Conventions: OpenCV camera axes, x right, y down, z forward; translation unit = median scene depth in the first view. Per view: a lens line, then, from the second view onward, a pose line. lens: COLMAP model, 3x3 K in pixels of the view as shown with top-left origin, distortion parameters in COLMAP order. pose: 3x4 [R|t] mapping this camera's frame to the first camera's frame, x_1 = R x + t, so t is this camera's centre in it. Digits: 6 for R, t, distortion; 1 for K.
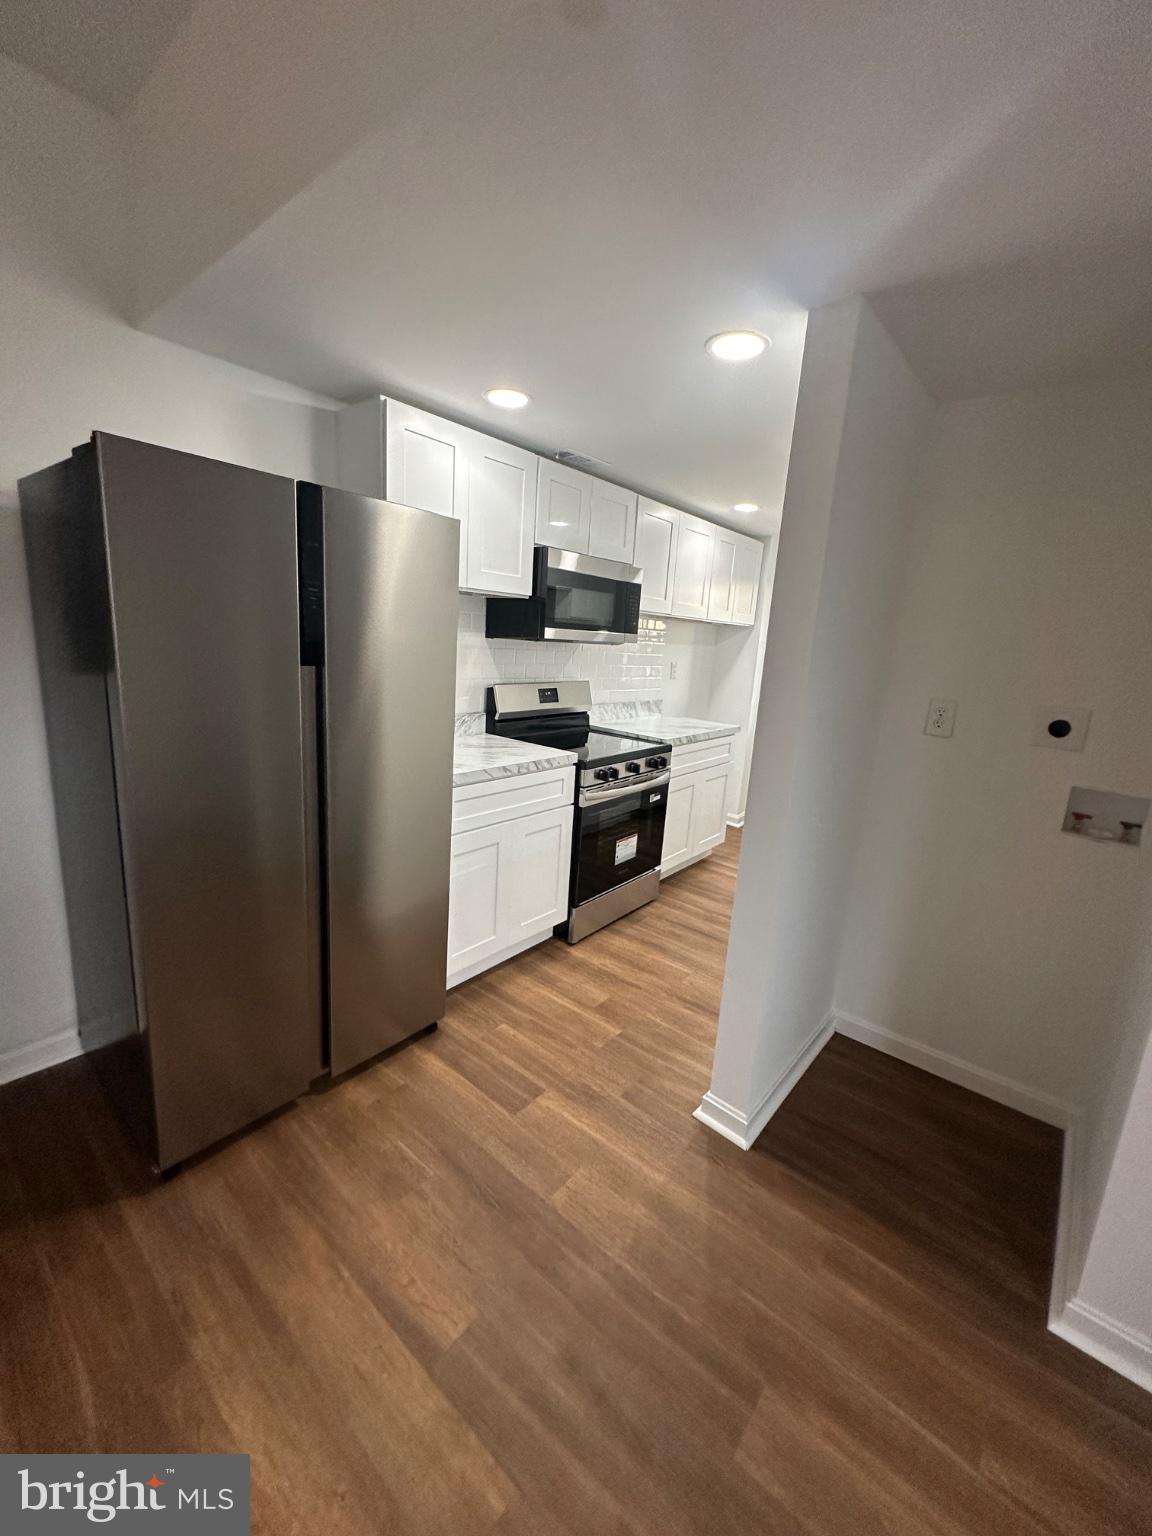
lens RADIAL K [[611.0, 0, 574.7], [0, 611.0, 761.5], [0, 0, 1]] dist [-0.001079, 0.000413]
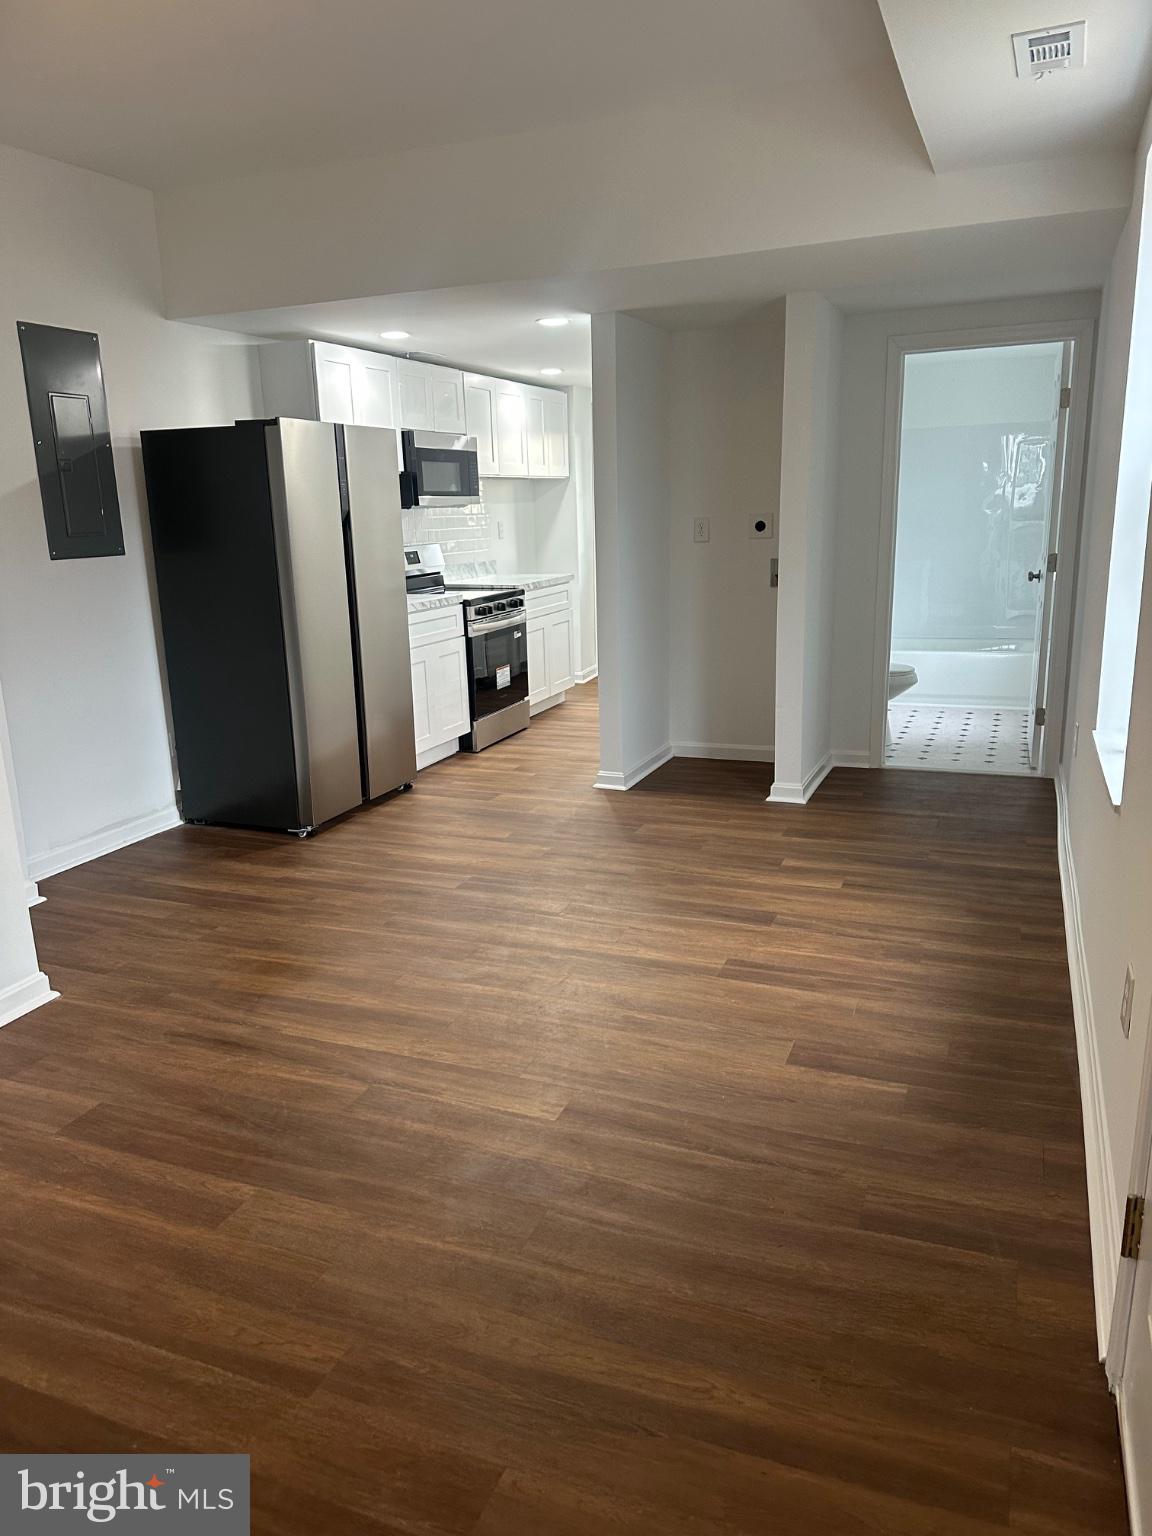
lens RADIAL K [[1066.2, 0, 567.1], [0, 1066.2, 776.9], [0, 0, 1]] dist [0.070139, -0.082460]
pose [[0.951031, -0.161499, 0.263547, -0.564111], [0.147667, 0.986441, 0.071613, 0.304076], [-0.271539, -0.029189, 0.961985, -1.572553]]
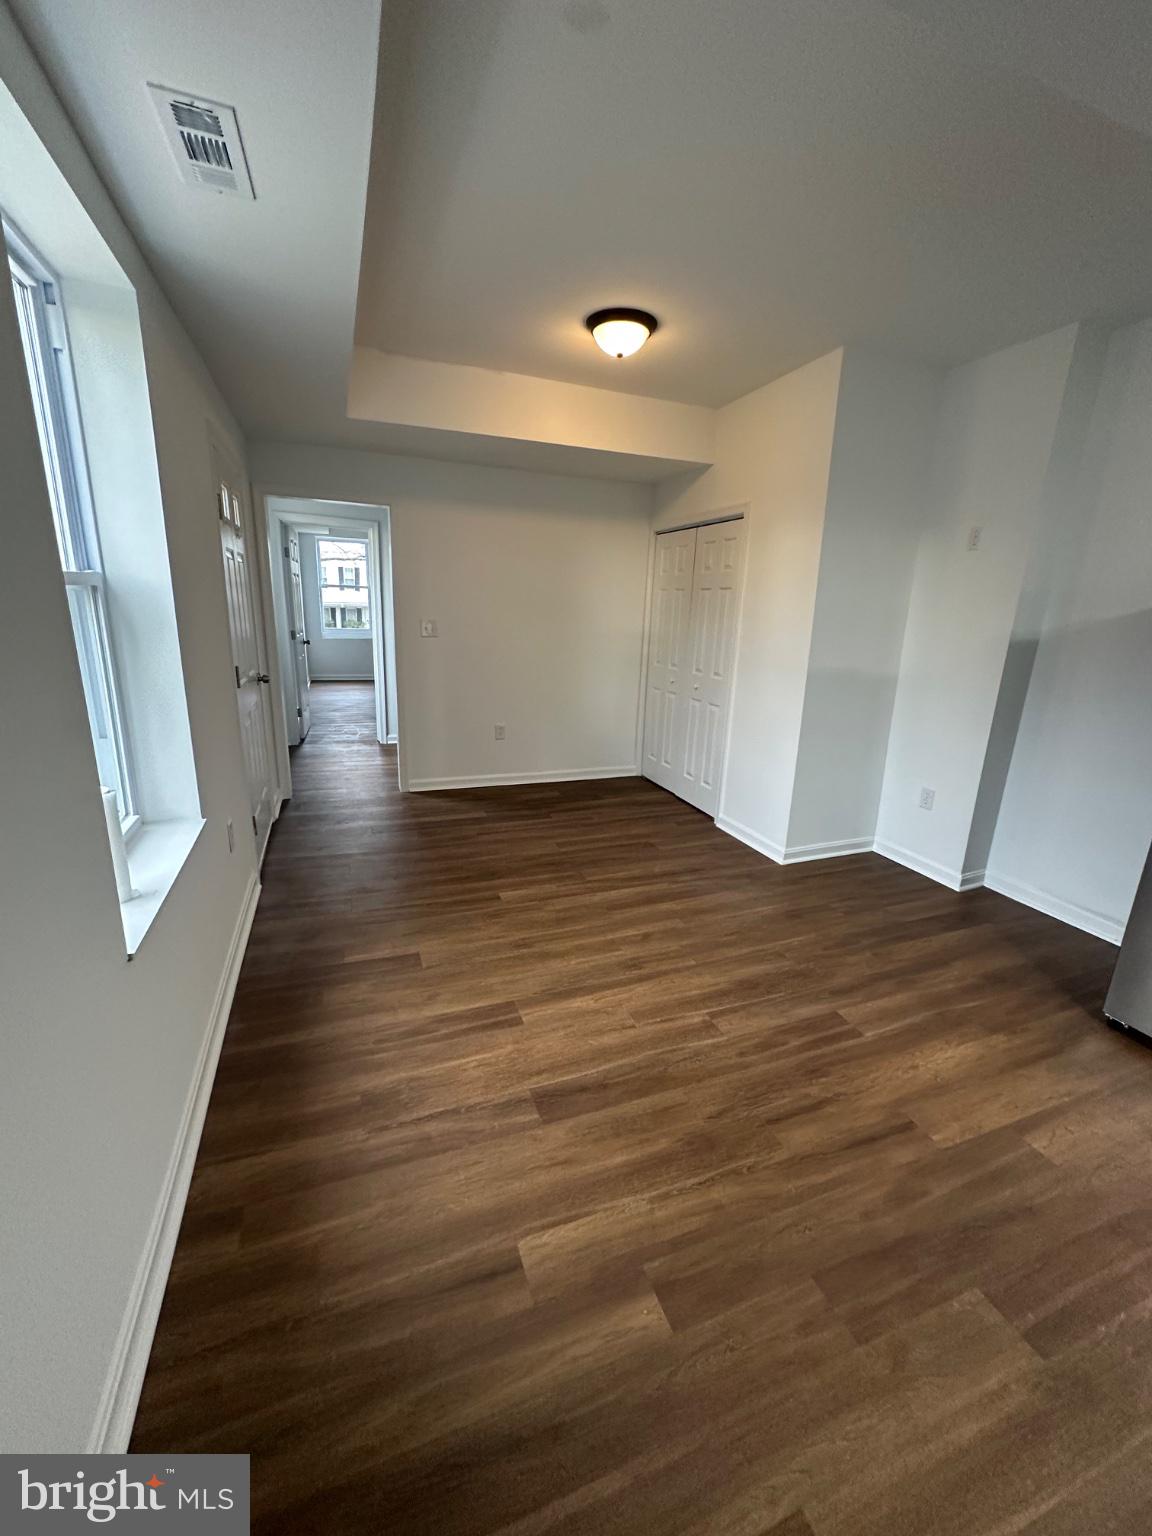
lens RADIAL K [[611.0, 0, 575.2], [0, 611.0, 759.2], [0, 0, 1]] dist [-0.001079, 0.000413]
pose [[-0.488035, 0.139494, -0.861605, 0.829384], [-0.237614, 0.928629, 0.284936, -0.010483], [0.839858, 0.343788, -0.420058, 0.245462]]
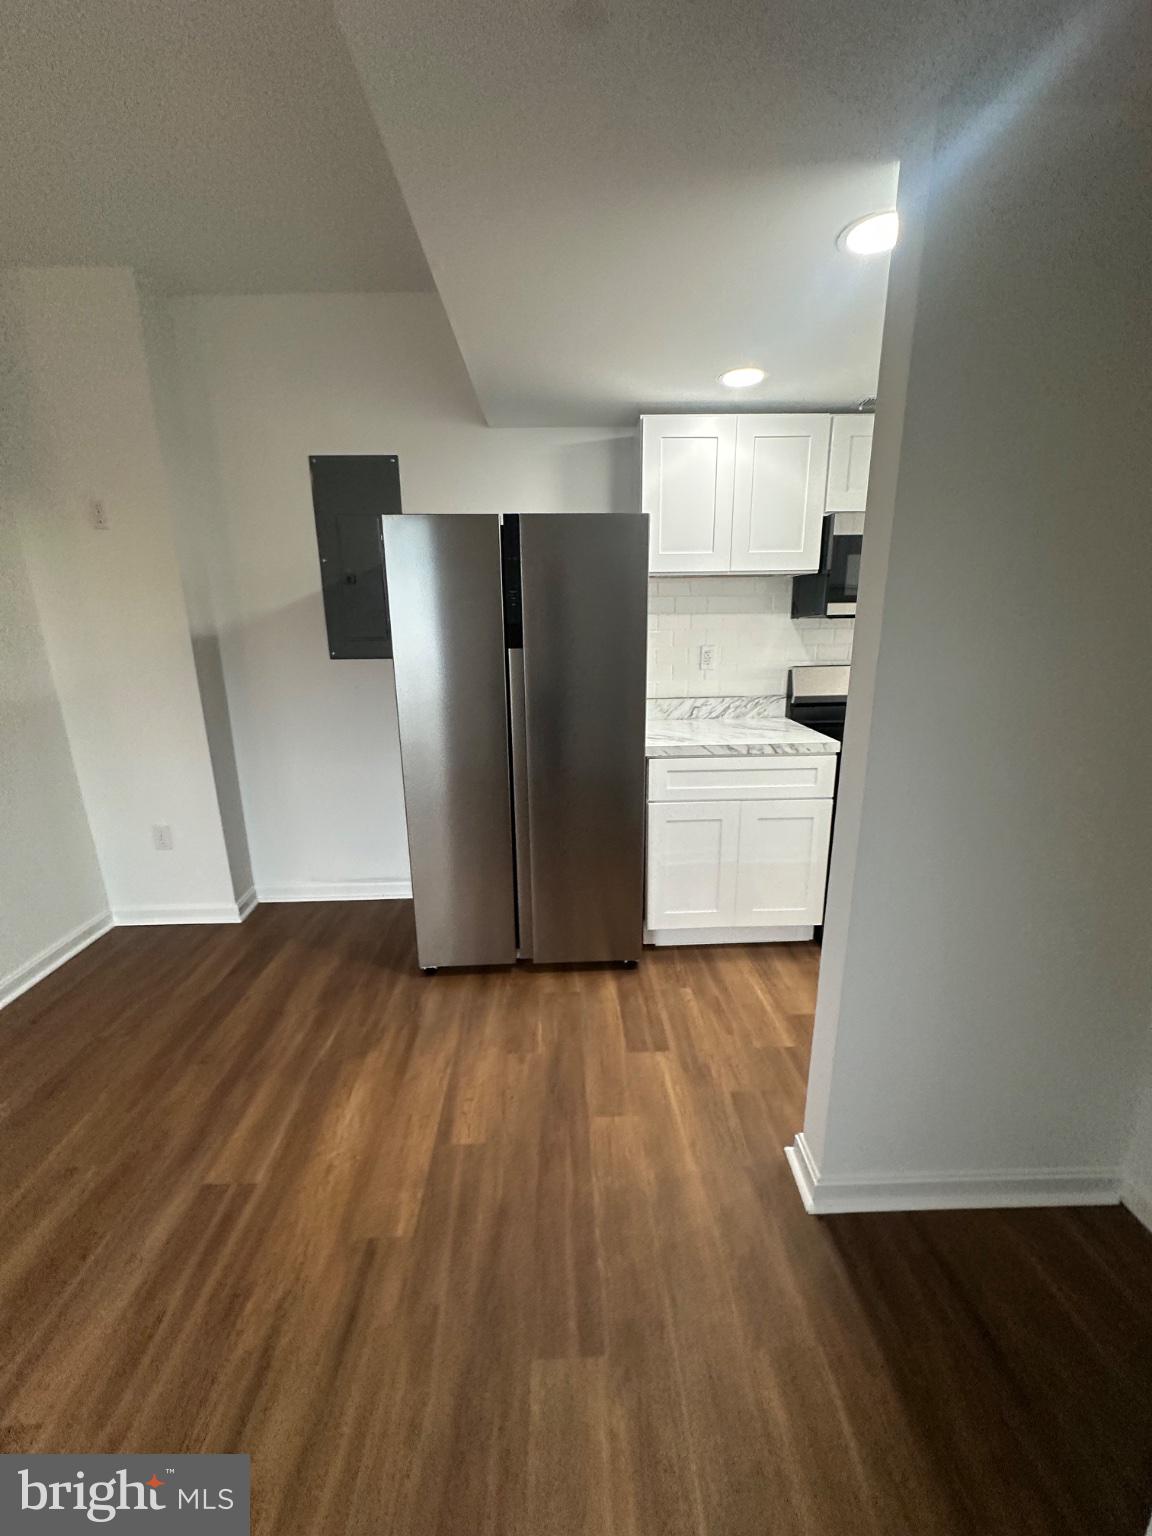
lens RADIAL K [[611.0, 0, 576.0], [0, 611.0, 760.1], [0, 0, 1]] dist [-0.001079, 0.000413]
pose [[0.666154, 0.107985, -0.737955, 0.527069], [-0.099003, 0.993510, 0.056011, 0.000988], [0.739214, 0.035748, 0.672521, 0.149022]]
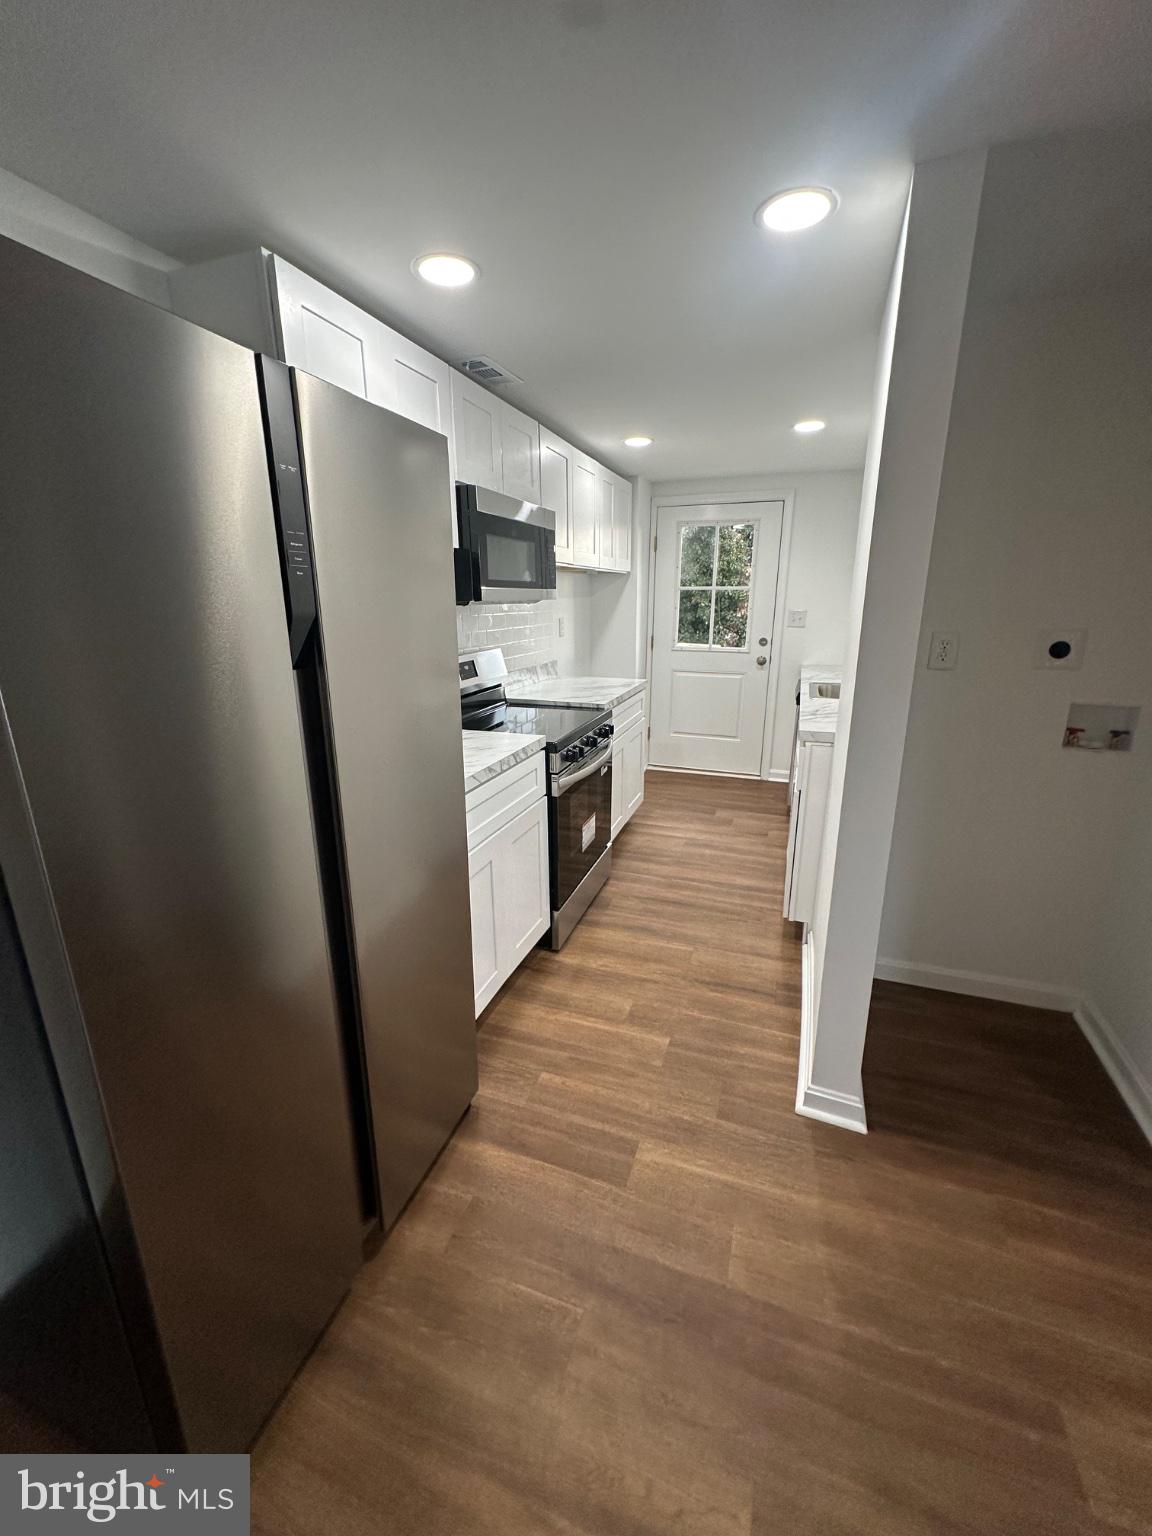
lens RADIAL K [[611.0, 0, 576.5], [0, 611.0, 761.9], [0, 0, 1]] dist [-0.001079, 0.000413]
pose [[0.937883, -0.156954, 0.309421, -0.287075], [0.134890, 0.986618, 0.091600, -0.062730], [-0.319658, -0.044172, 0.946503, 0.236504]]
